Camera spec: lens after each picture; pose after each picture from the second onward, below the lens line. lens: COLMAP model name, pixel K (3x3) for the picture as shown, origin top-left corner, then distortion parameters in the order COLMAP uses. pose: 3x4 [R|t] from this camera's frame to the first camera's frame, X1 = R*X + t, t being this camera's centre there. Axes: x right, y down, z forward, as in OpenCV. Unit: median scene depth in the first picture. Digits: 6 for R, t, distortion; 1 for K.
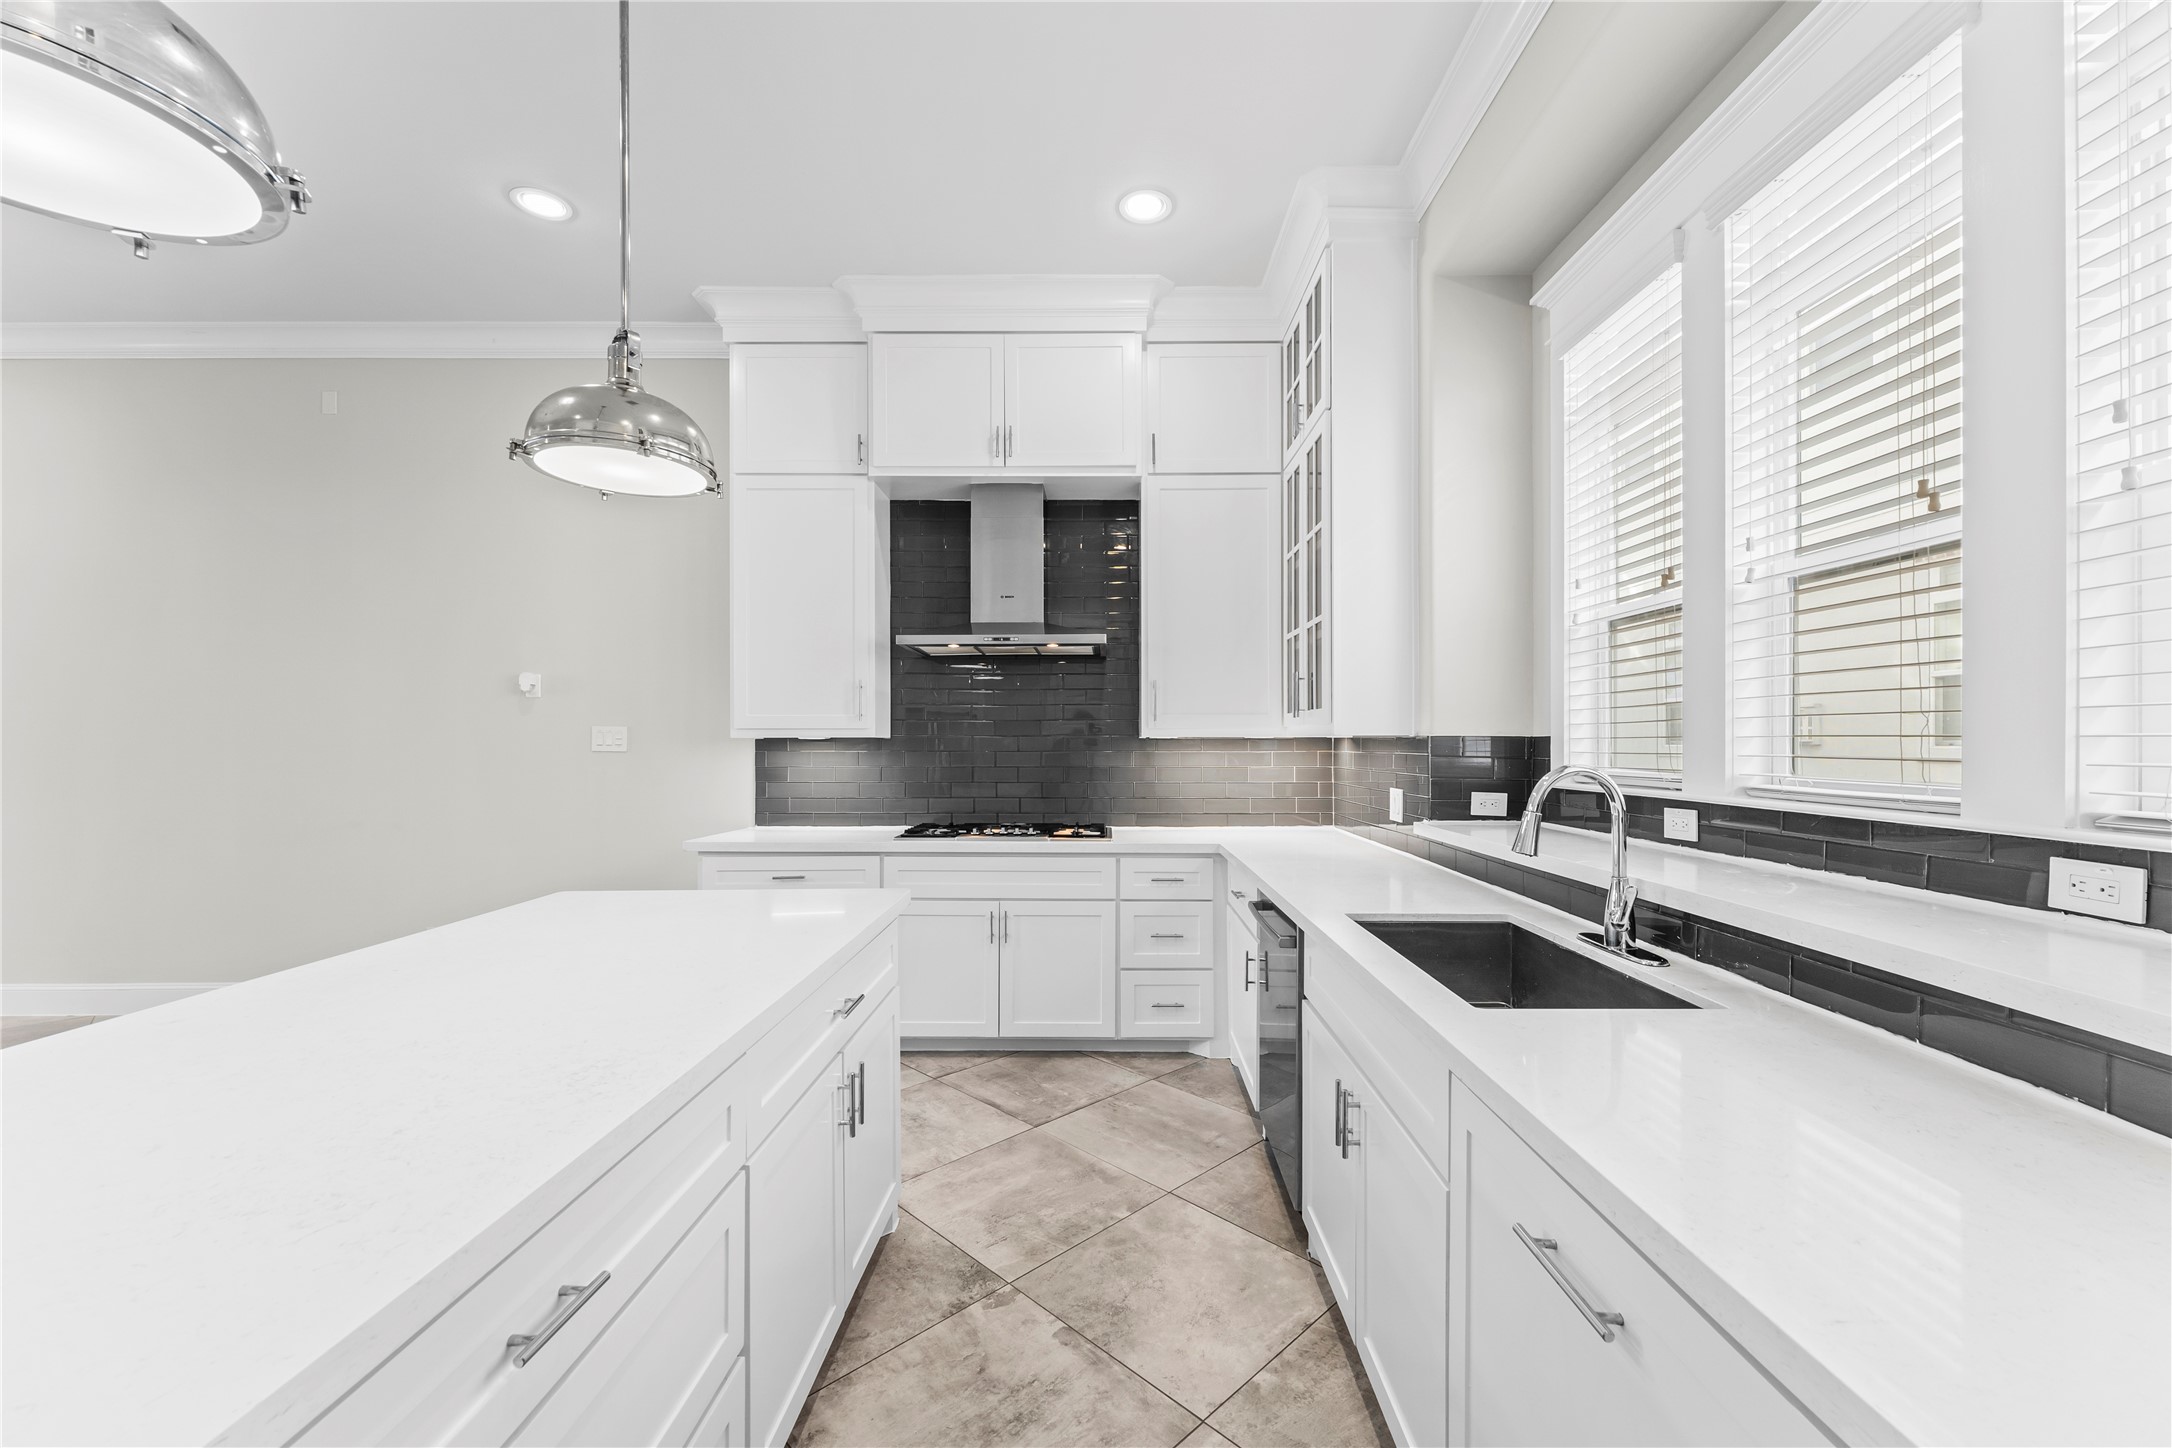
lens RADIAL K [[869.9, 0, 1083.3], [0, 869.9, 739.4], [0, 0, 1]] dist [-0.013539, -0.000162]
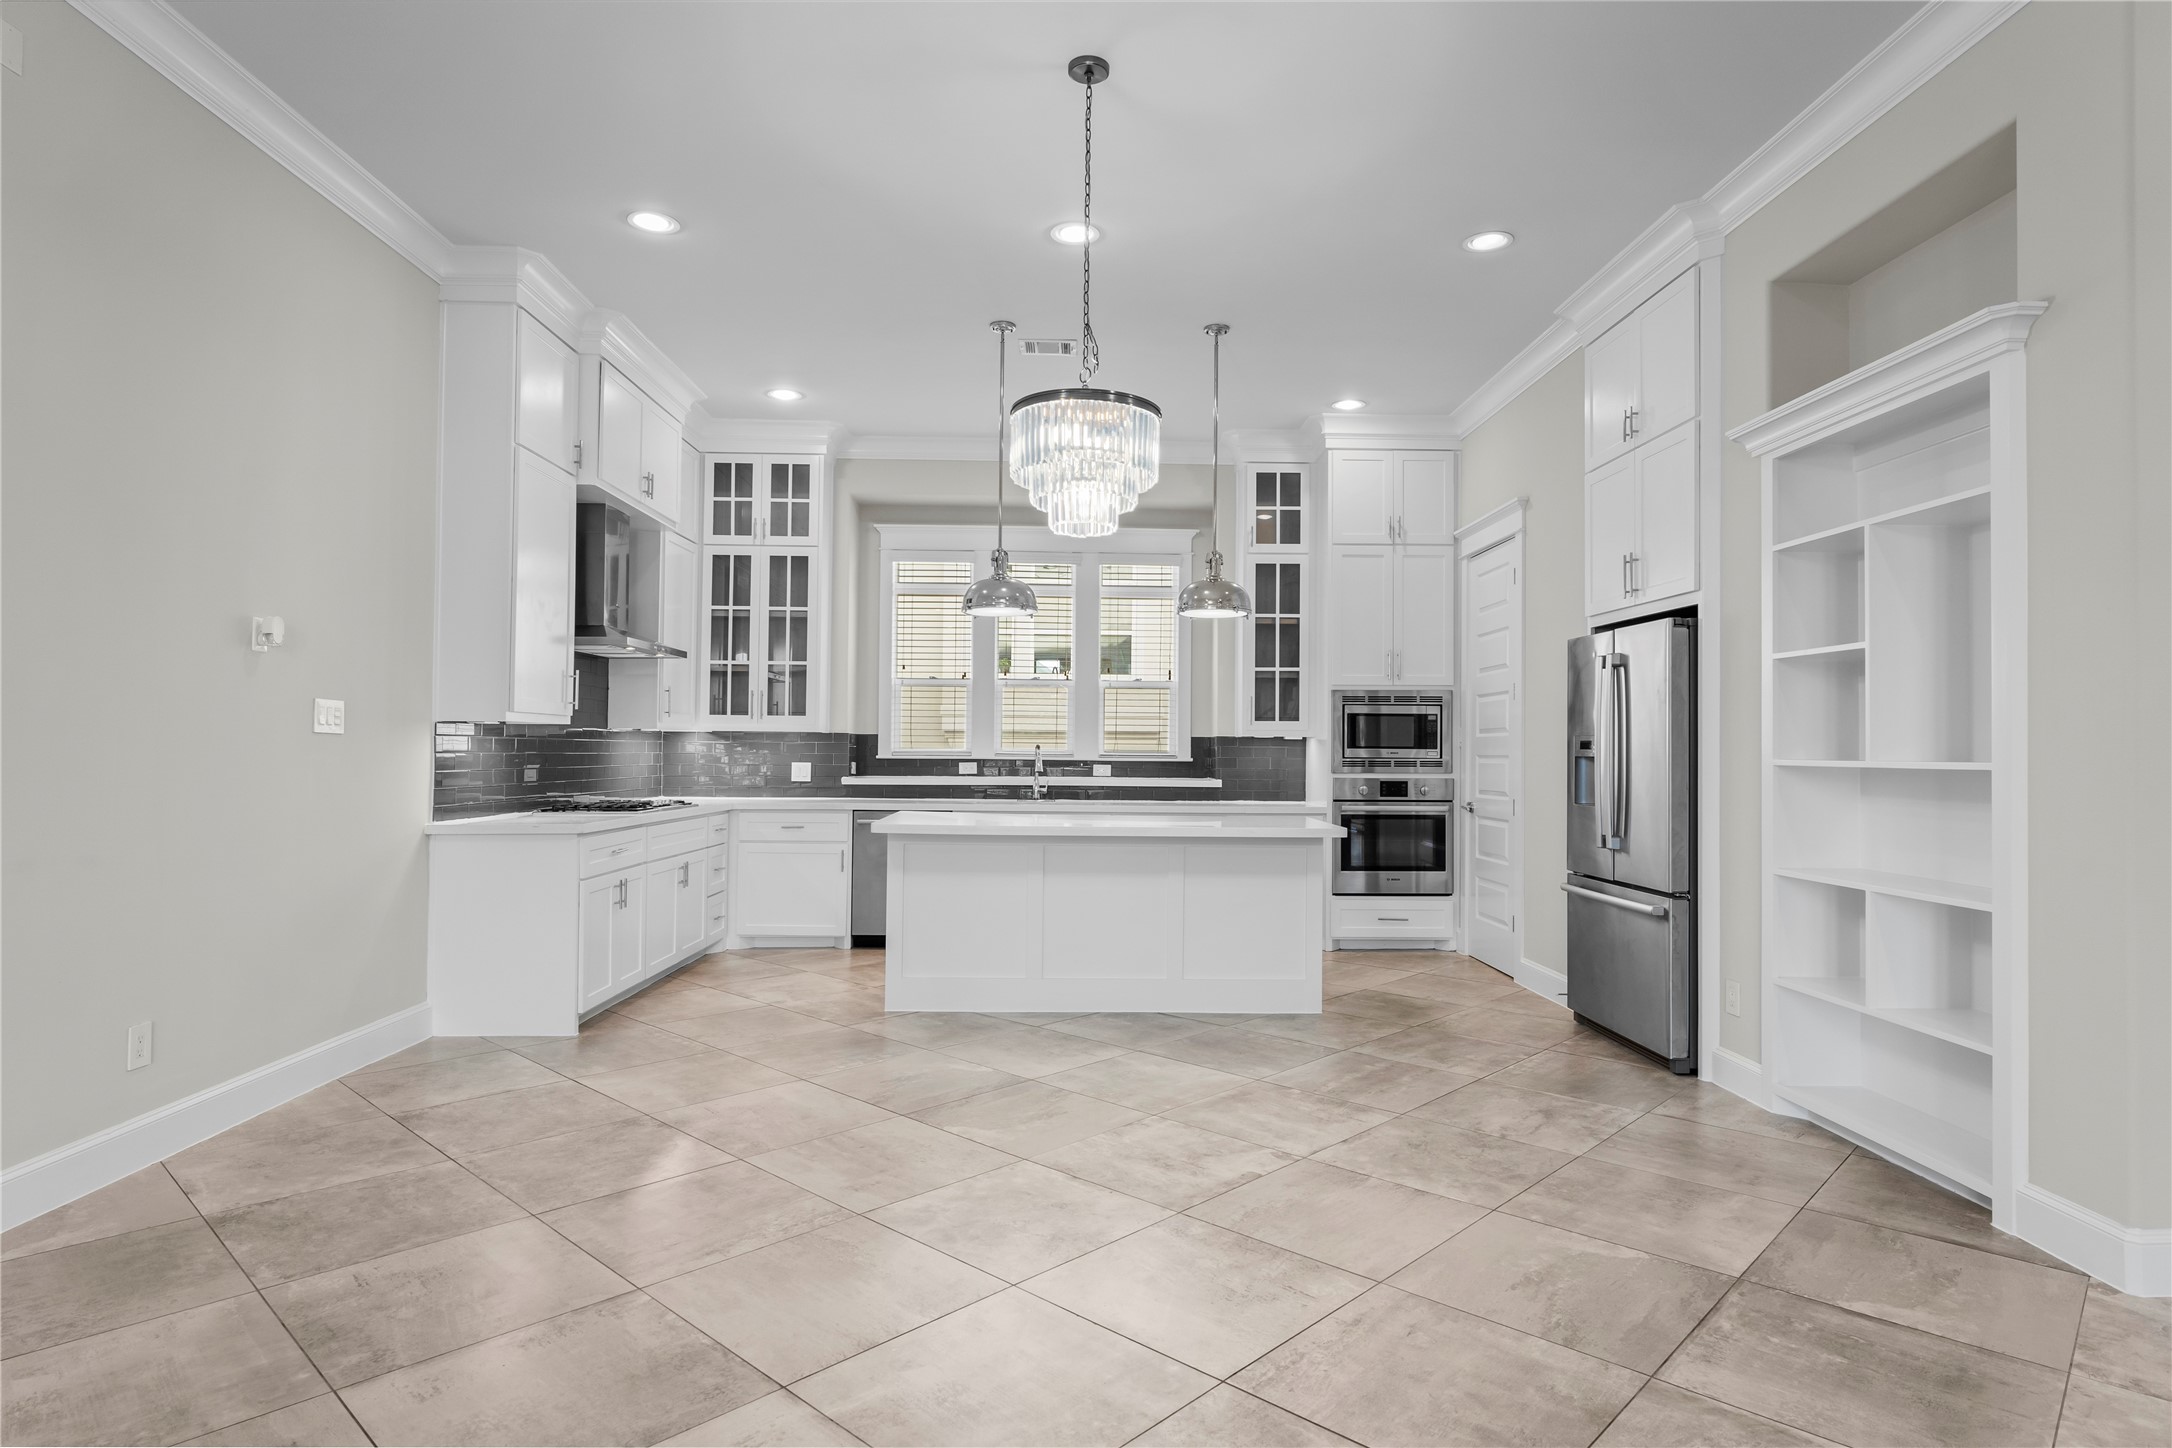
lens RADIAL K [[1156.4, 0, 1084.8], [0, 1156.4, 733.6], [0, 0, 1]] dist [0.002727, -0.000962]
pose [[-0.047626, 0.016261, 0.998733, -1.783754], [-0.007722, 0.999832, -0.016647, 0.029402], [-0.998835, -0.008505, -0.047492, 0.495024]]
